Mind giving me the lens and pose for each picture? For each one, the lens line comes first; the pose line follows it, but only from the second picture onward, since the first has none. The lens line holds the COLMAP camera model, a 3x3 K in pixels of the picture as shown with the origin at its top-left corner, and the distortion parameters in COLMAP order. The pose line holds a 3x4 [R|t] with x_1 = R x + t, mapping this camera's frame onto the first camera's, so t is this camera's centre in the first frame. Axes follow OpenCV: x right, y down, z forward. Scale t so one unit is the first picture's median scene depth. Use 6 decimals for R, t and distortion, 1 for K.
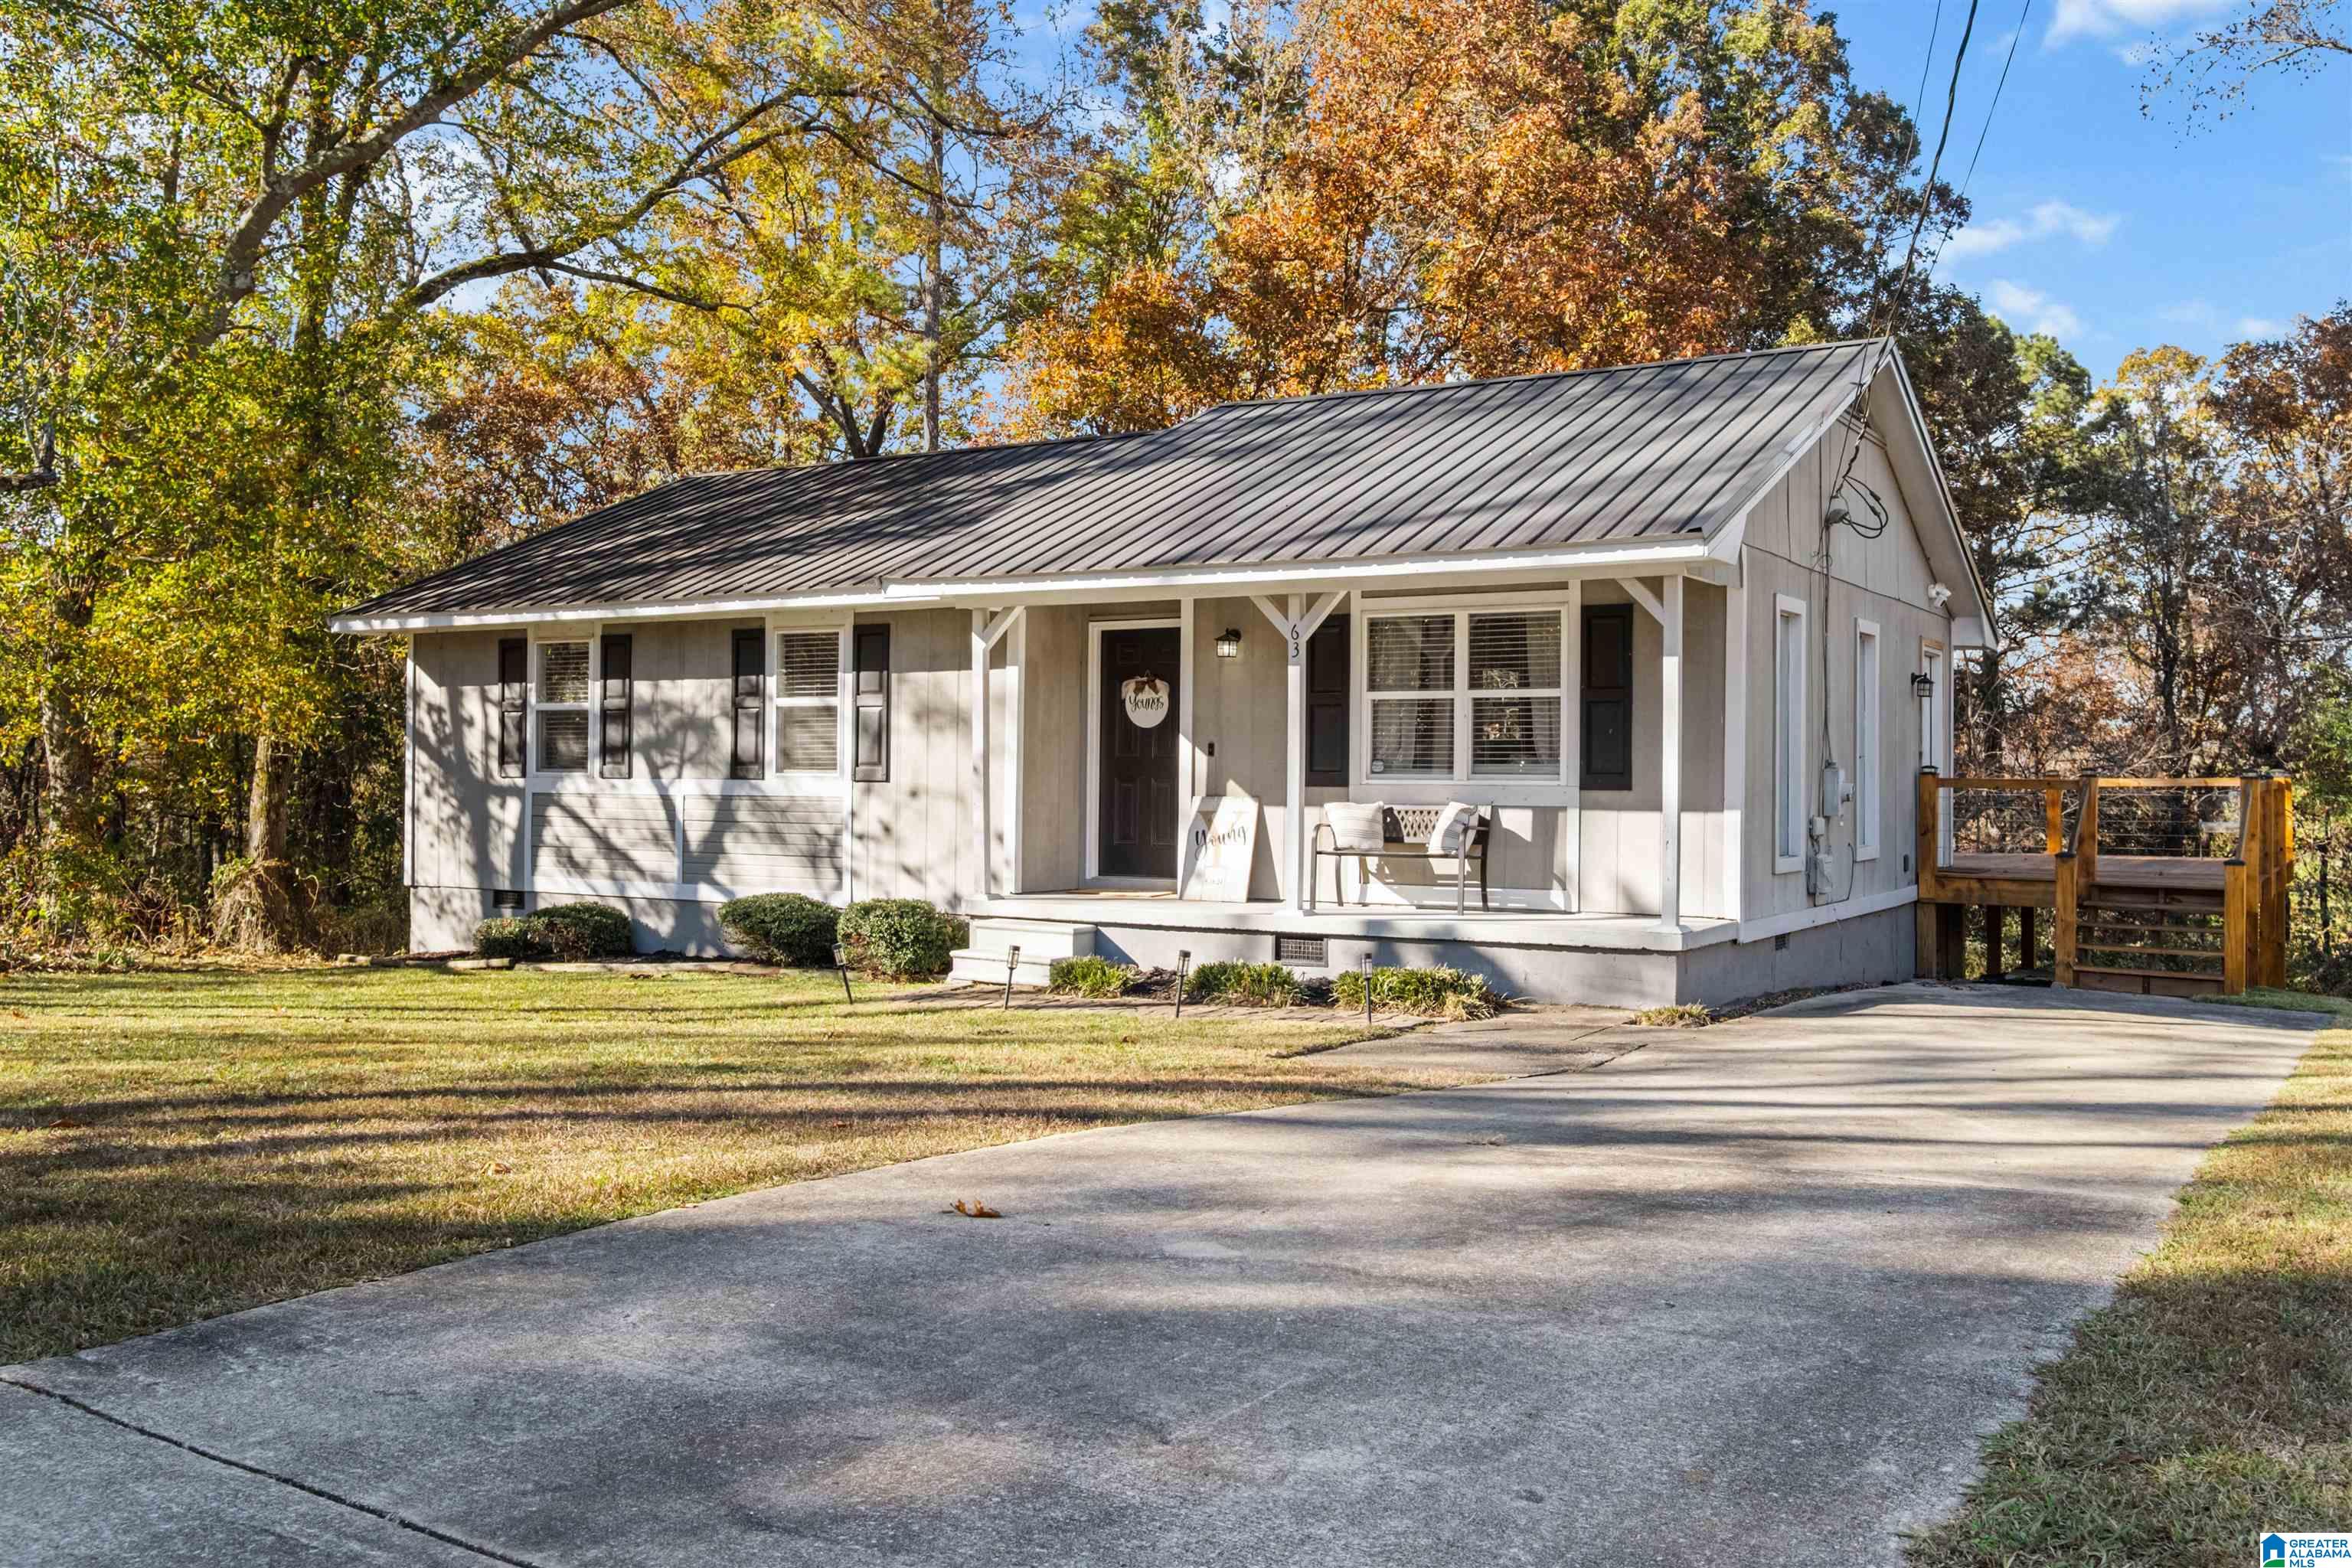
lens RADIAL K [[1997.7, 0, 1176.0], [0, 1997.7, 784.0], [0, 0, 1]] dist [0.003564, 0.000328]
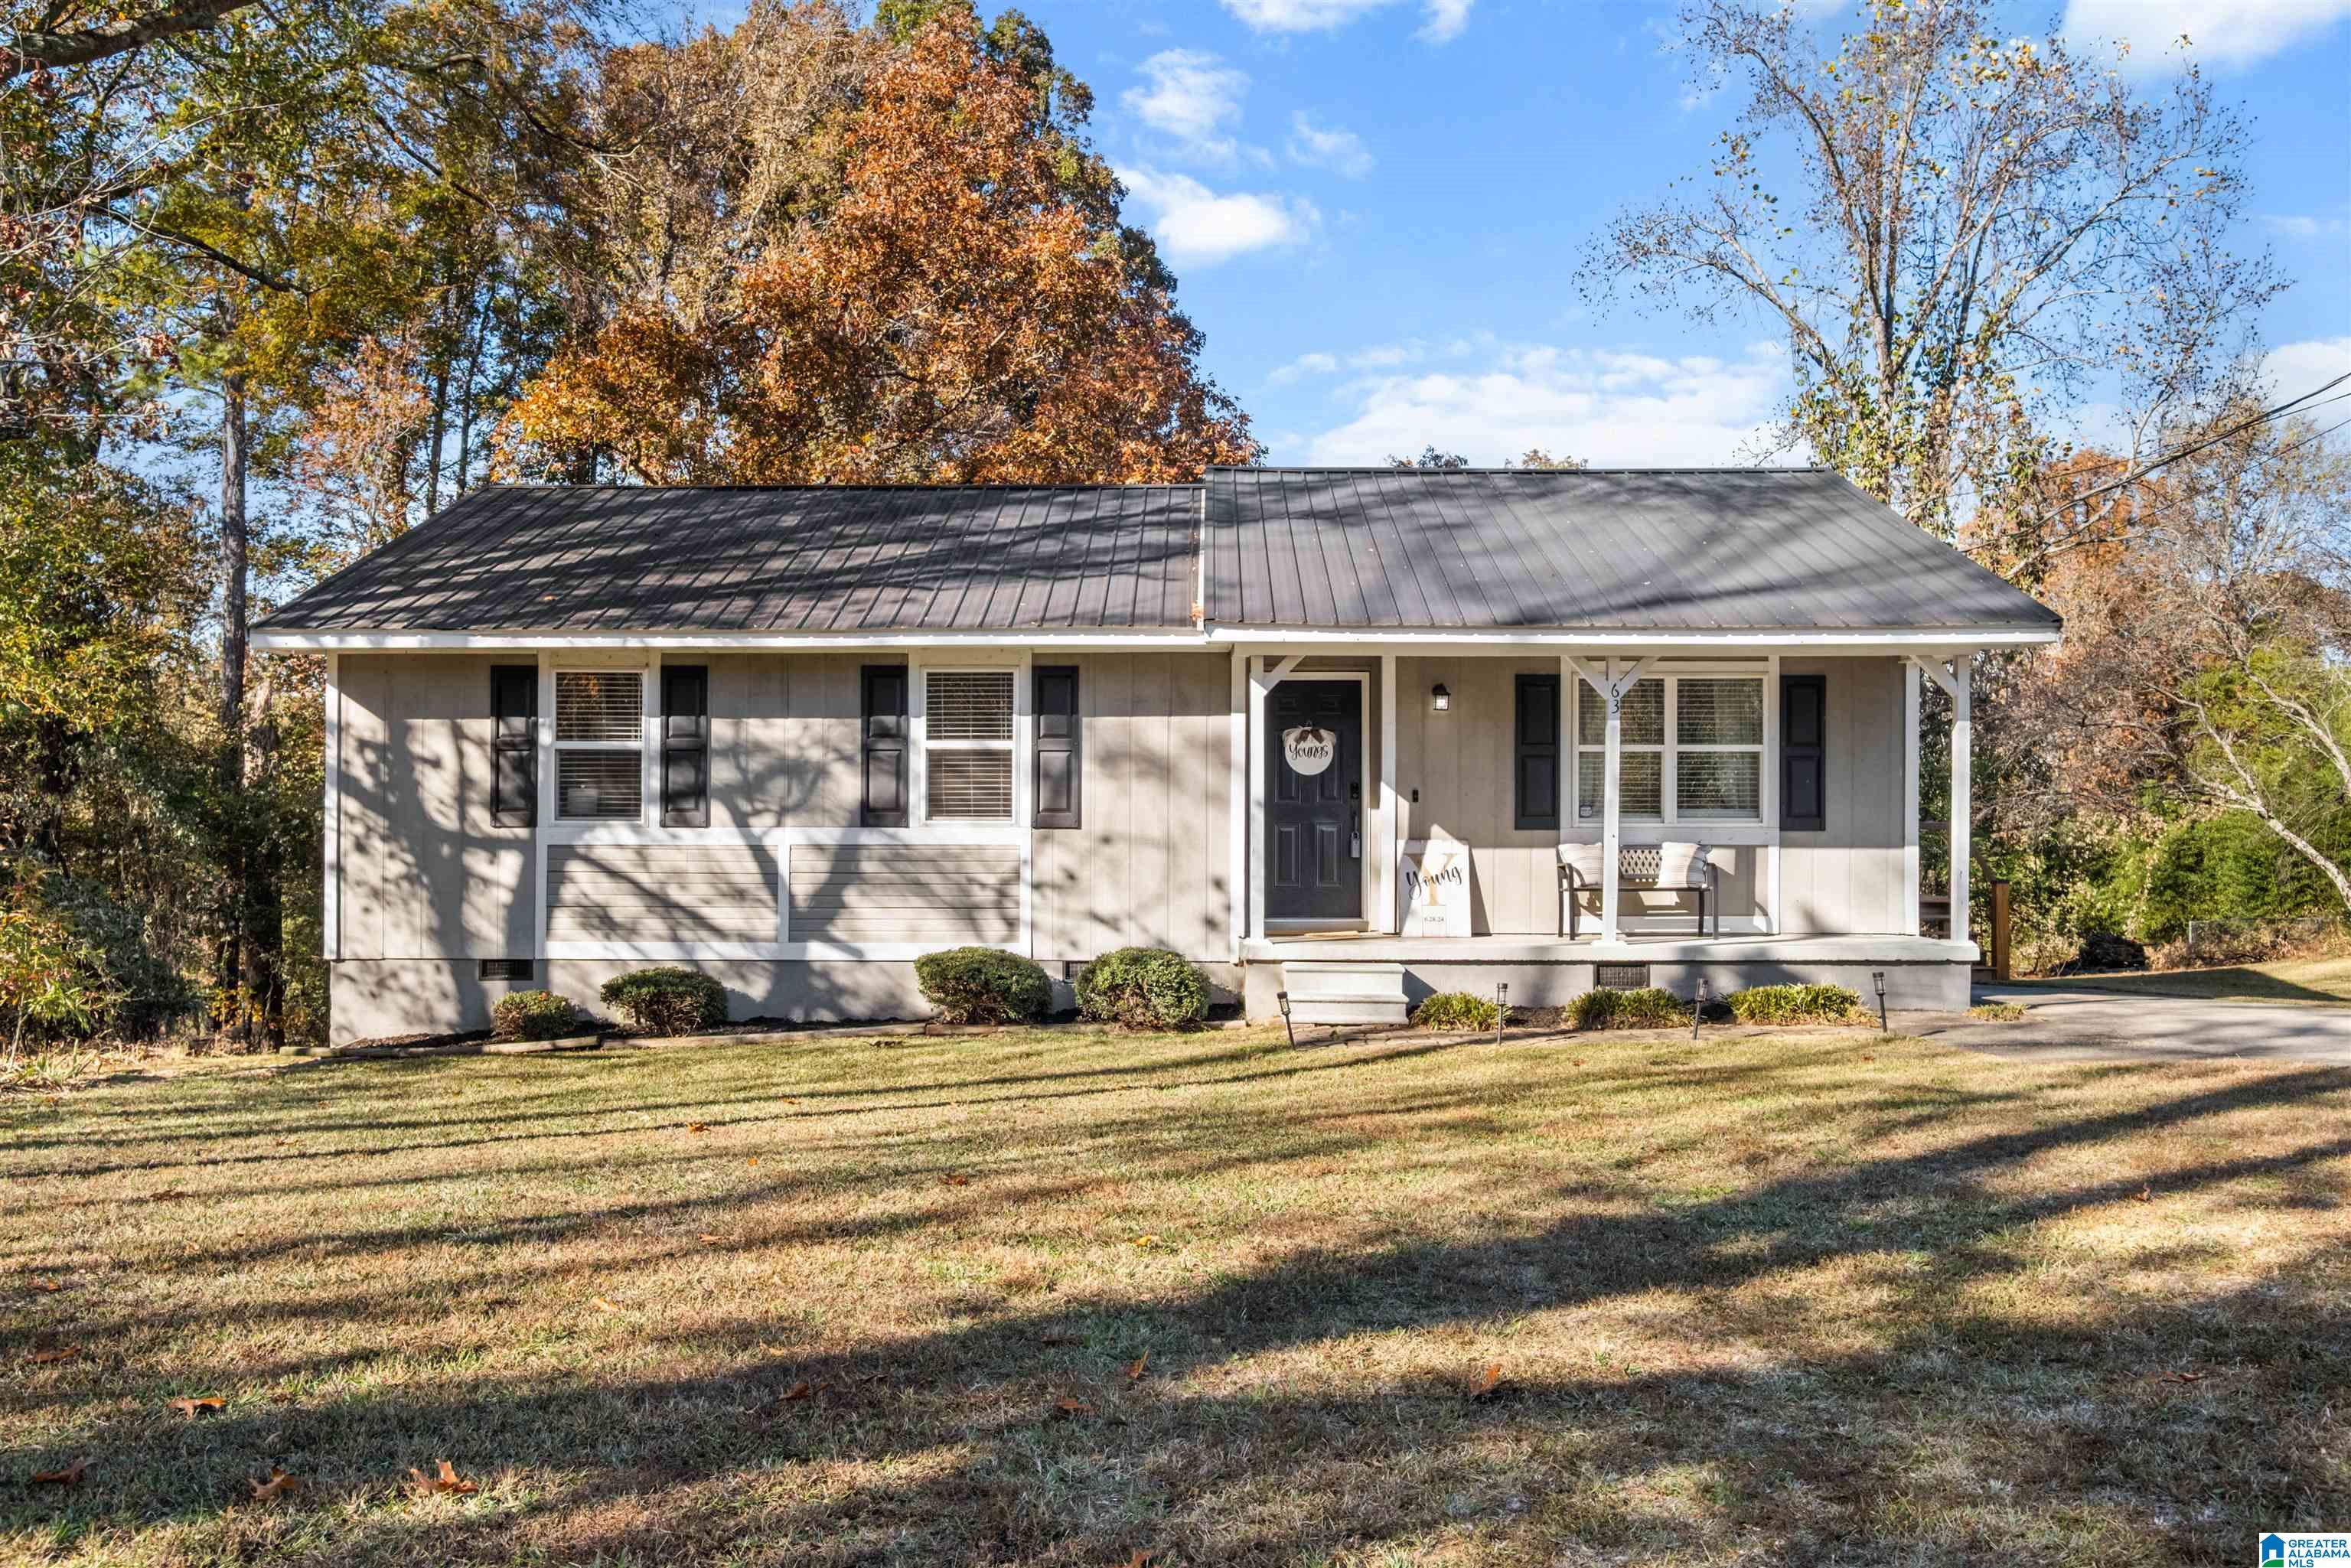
lens RADIAL K [[1875.0, 0, 1138.3], [0, 1875.0, 829.8], [0, 0, 1]] dist [-0.014494, -0.001699]
pose [[0.862350, -0.008442, 0.506243, -0.576496], [0.007710, 0.999964, 0.003542, -0.003617], [-0.506254, 0.000849, 0.862384, 0.195110]]
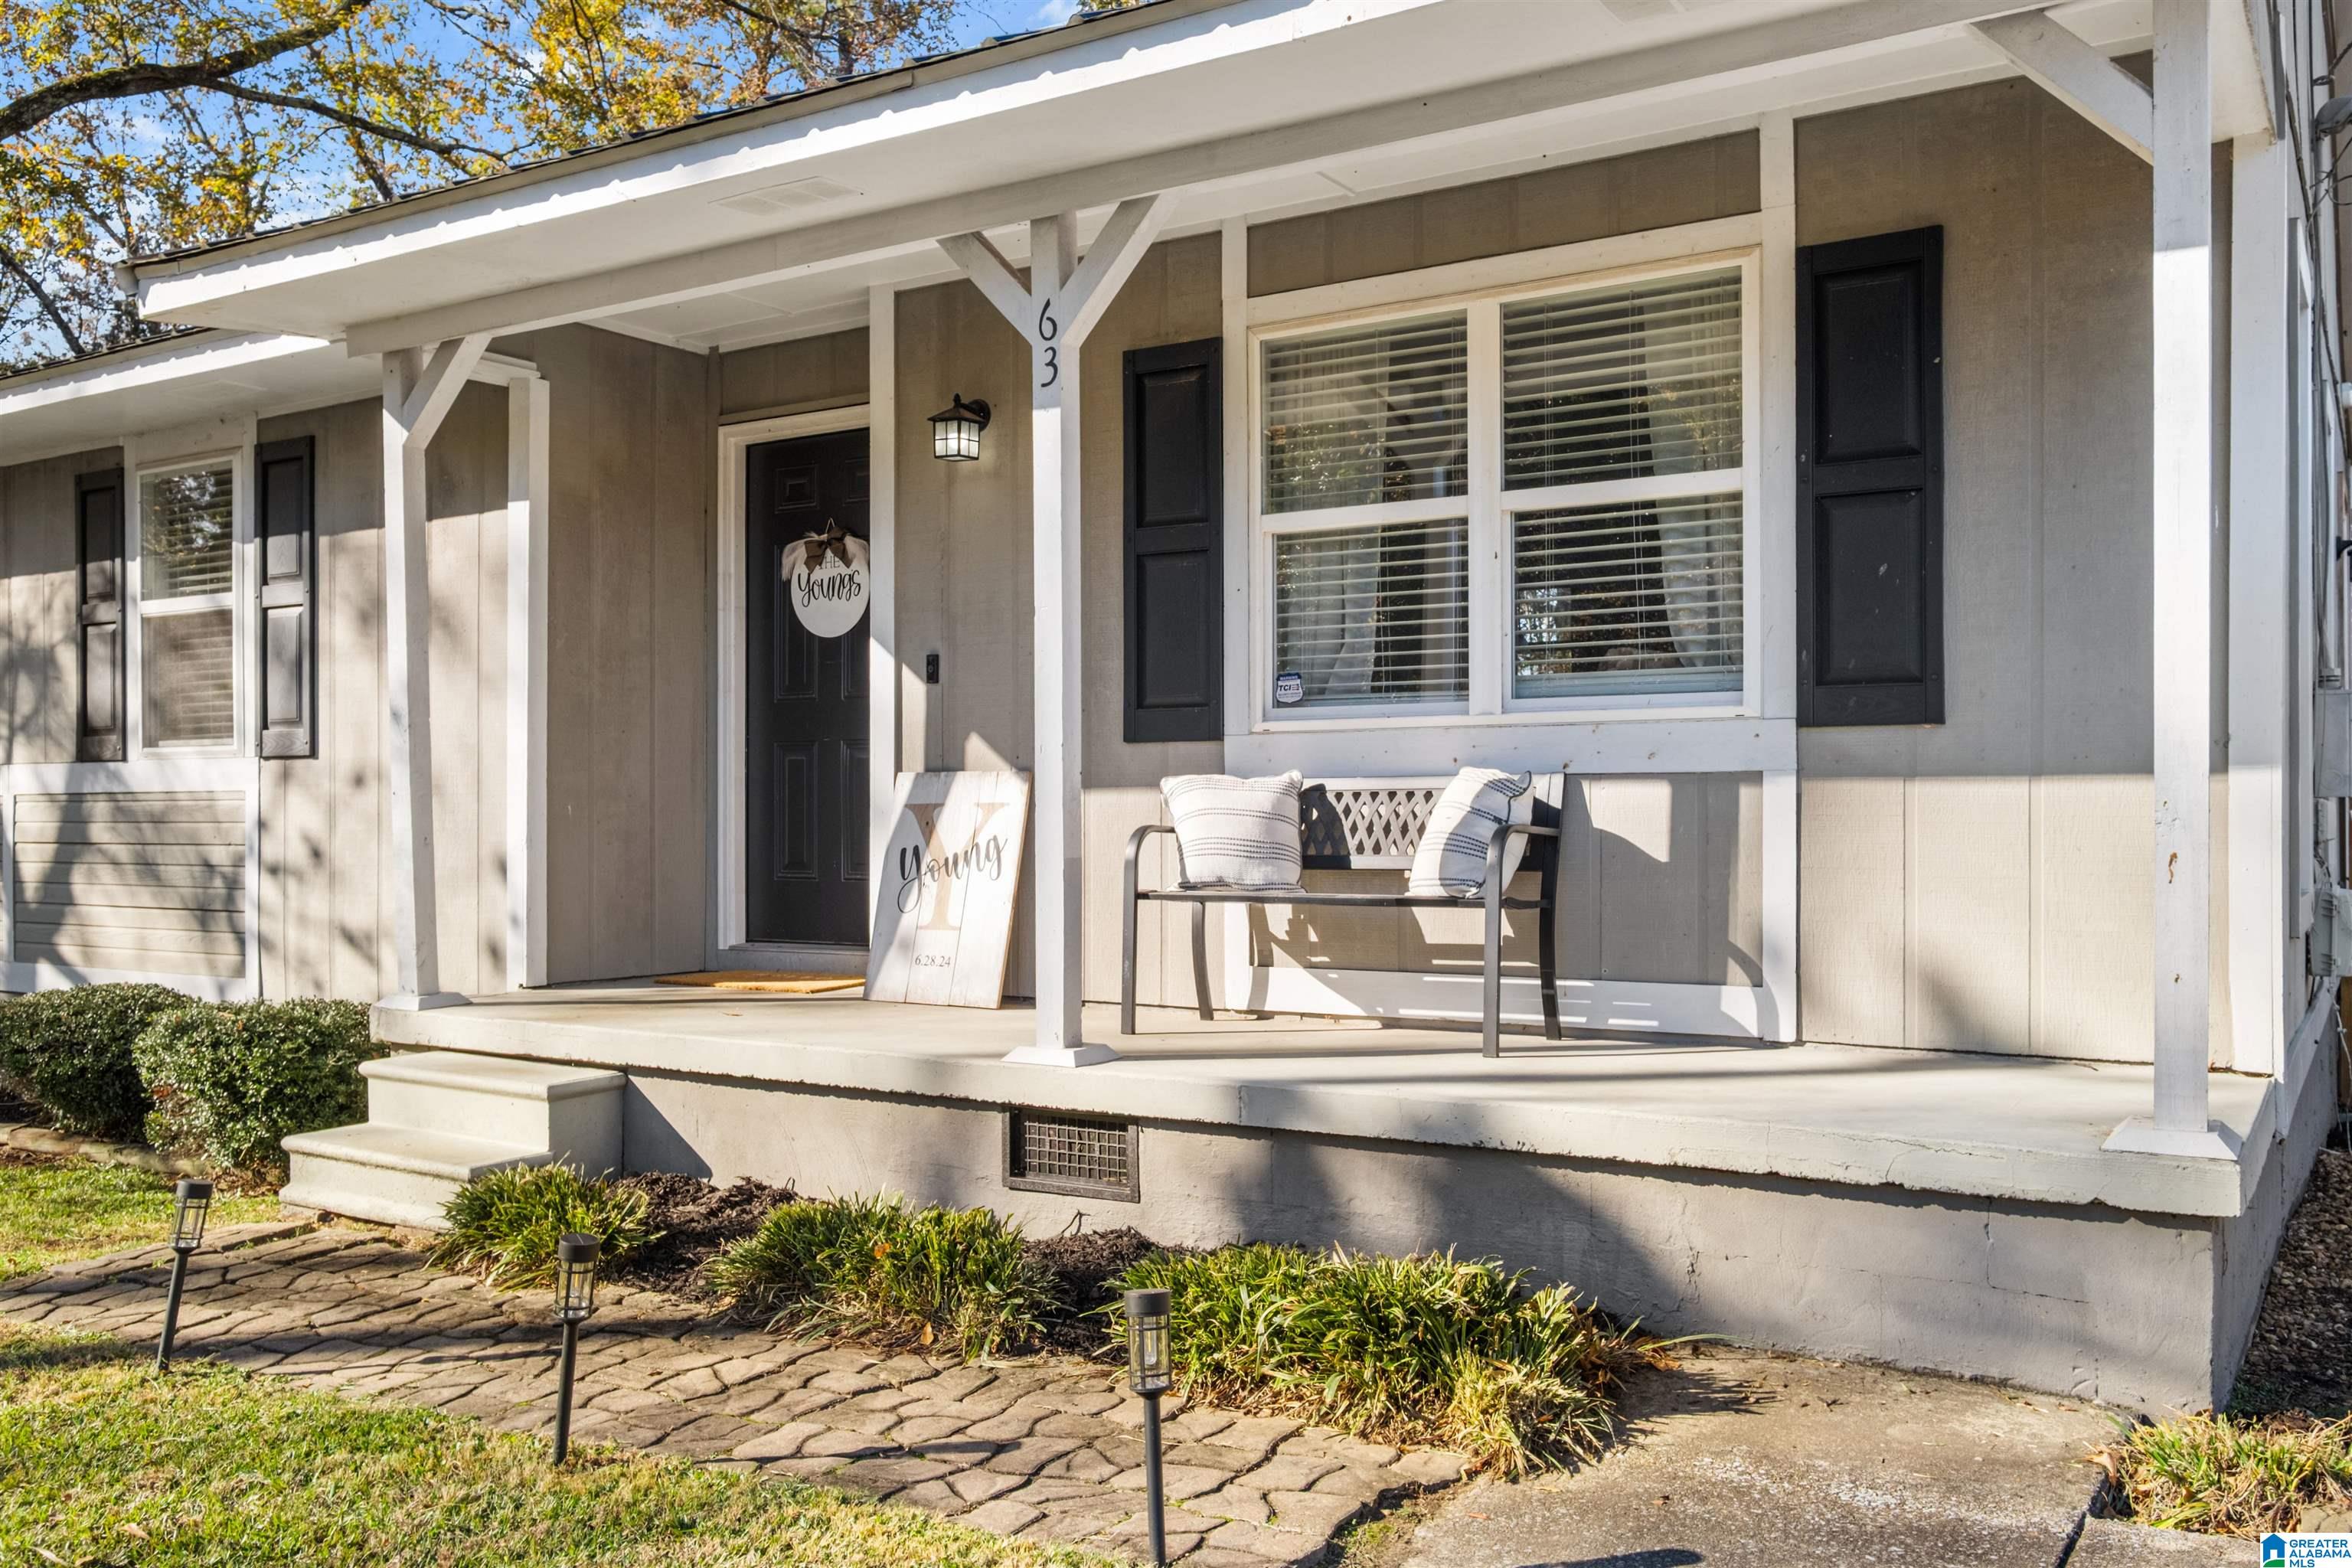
lens RADIAL K [[1932.0, 0, 1176.0], [0, 1932.0, 784.0], [0, 0, 1]] dist [0.000991, 0.001423]
pose [[0.999873, -0.010867, -0.011688, 0.072337], [0.010649, 0.999771, -0.018544, 0.016449], [0.011887, 0.018417, 0.999760, 0.523835]]
